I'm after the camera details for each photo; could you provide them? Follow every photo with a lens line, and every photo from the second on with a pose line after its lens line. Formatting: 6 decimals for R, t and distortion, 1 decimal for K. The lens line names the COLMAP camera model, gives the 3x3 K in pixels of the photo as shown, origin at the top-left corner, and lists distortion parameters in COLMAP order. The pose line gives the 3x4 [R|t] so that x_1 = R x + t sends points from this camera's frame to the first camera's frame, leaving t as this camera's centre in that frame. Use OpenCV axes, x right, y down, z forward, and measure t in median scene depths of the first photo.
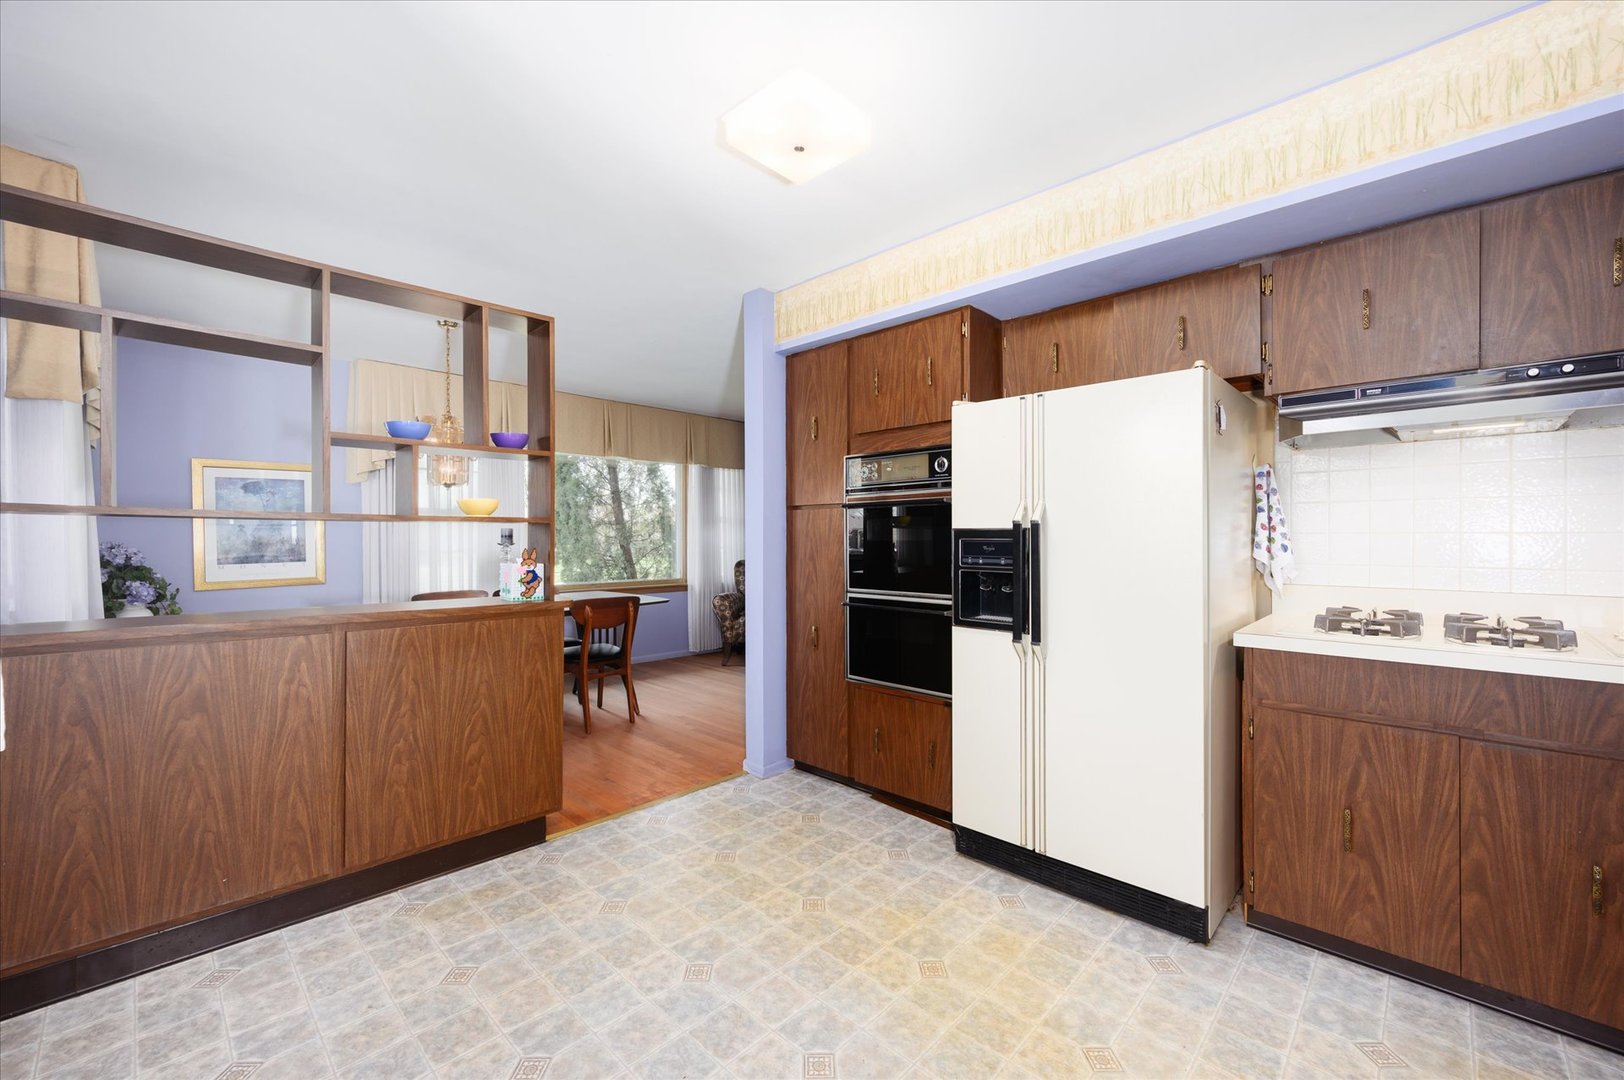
lens RADIAL K [[653.3, 0, 812.6], [0, 653.3, 539.9], [0, 0, 1]] dist [0.000429, 0.000061]
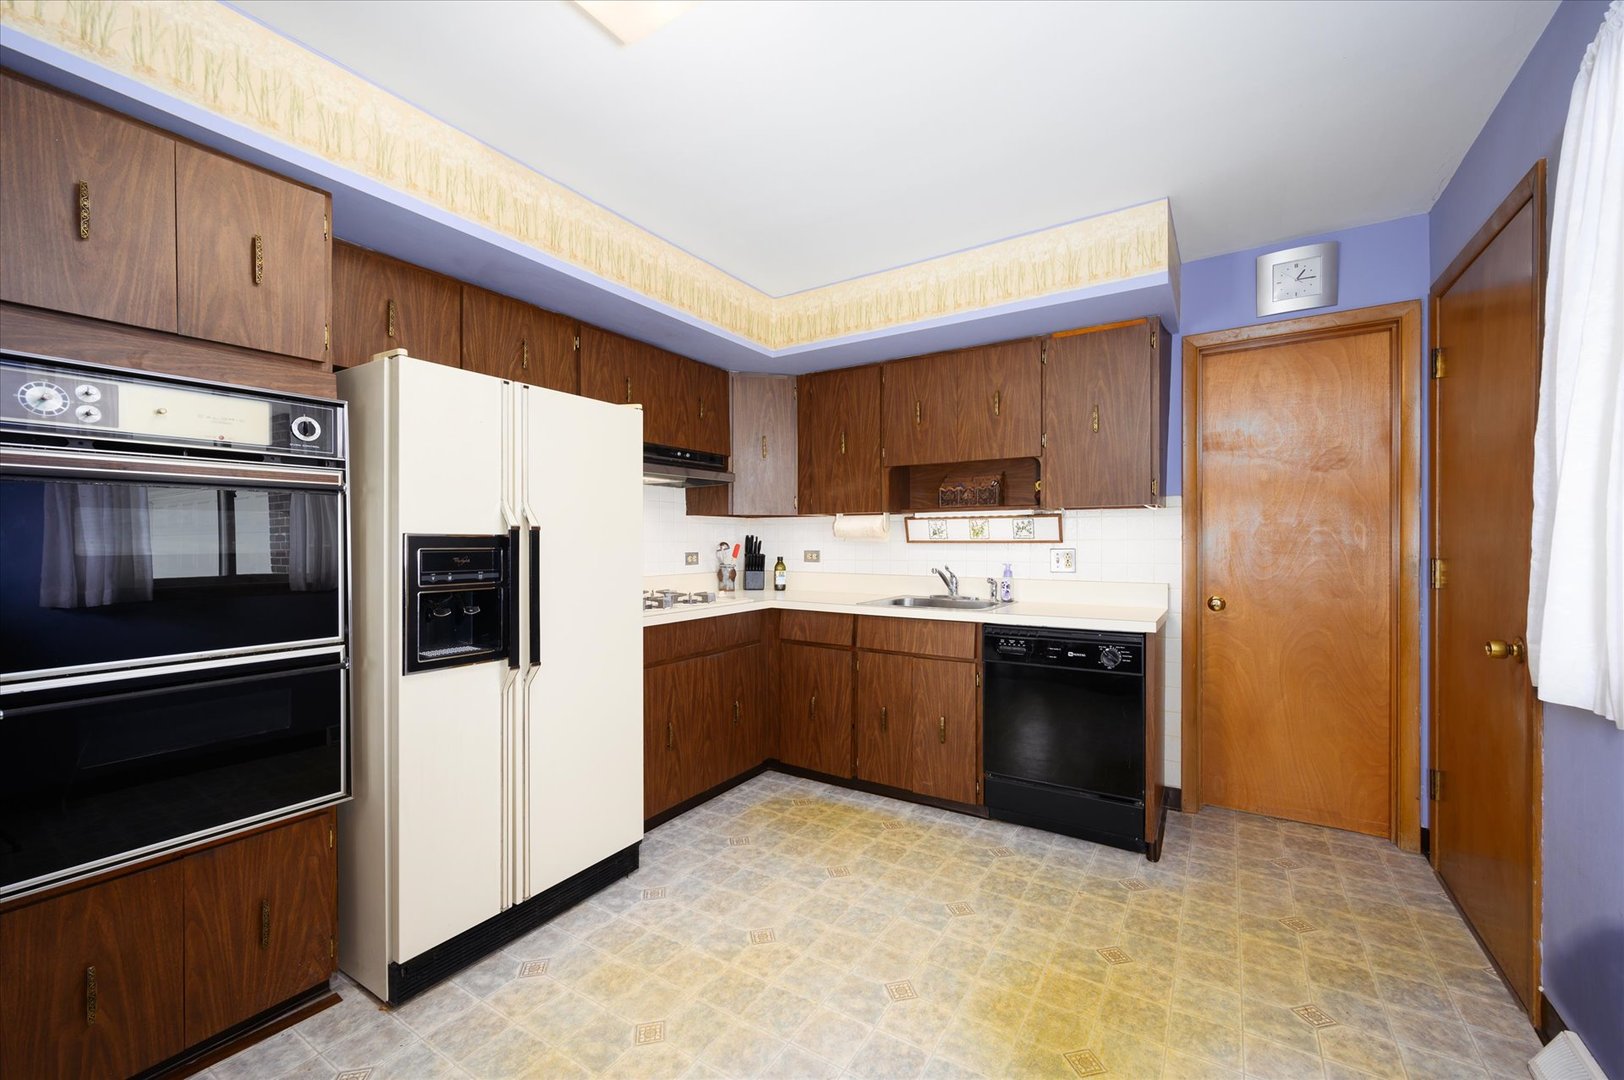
lens RADIAL K [[653.3, 0, 814.8], [0, 653.3, 541.1], [0, 0, 1]] dist [0.000429, 0.000061]
pose [[-0.203684, 0.002443, 0.979034, -0.571739], [0.007407, 0.999972, -0.000955, -0.005801], [-0.979009, 0.007058, -0.203696, 0.749699]]
